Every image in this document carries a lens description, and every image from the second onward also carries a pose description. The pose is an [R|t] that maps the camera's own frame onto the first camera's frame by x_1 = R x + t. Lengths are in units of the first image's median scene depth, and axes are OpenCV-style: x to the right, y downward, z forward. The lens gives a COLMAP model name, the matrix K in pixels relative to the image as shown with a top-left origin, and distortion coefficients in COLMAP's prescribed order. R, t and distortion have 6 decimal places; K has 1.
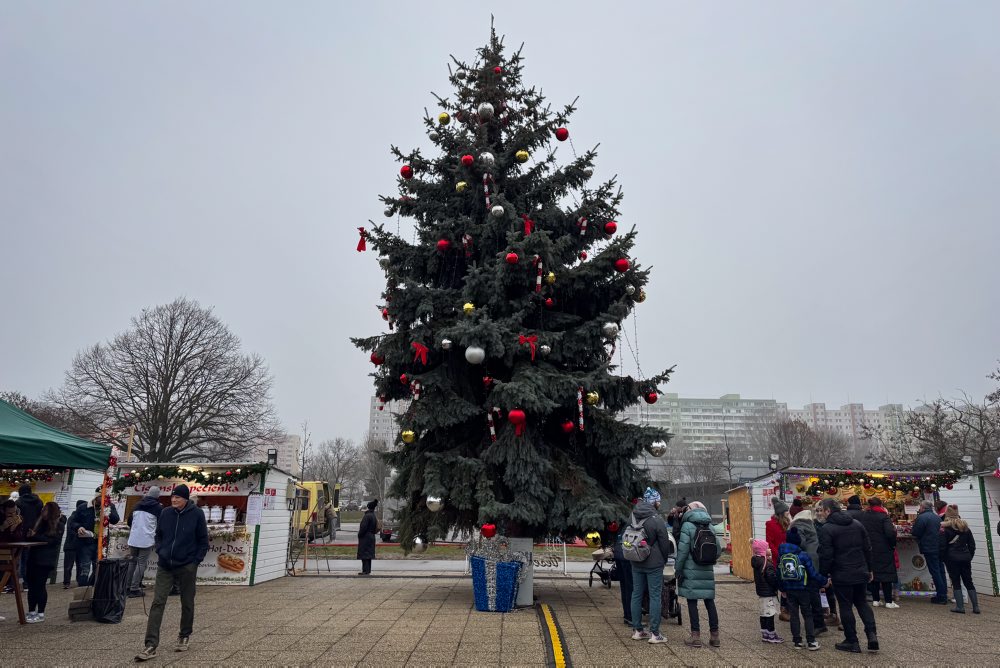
lens RADIAL K [[735.8, 0, 498.4], [0, 735.8, 328.3], [0, 0, 1]] dist [0.020808, -0.016280]
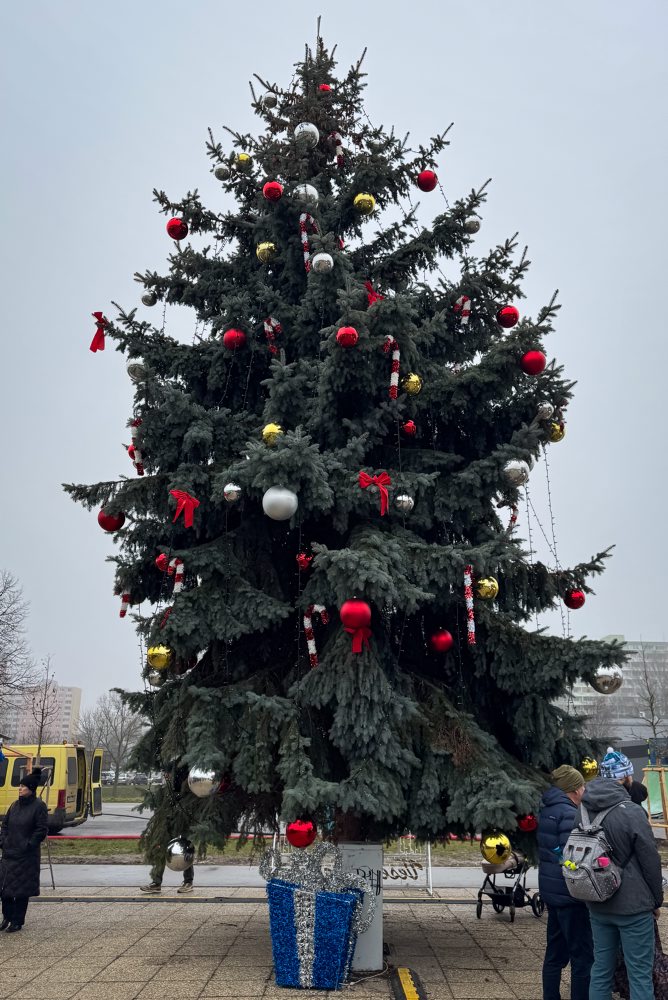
lens RADIAL K [[829.0, 0, 359.1], [0, 829.0, 495.0], [0, 0, 1]] dist [0.045192, -0.107538]
pose [[0.999408, 0.006609, 0.033775, 0.005897], [-0.003603, 0.996088, -0.088297, 0.074490], [-0.034226, 0.088123, 0.995521, 0.335789]]
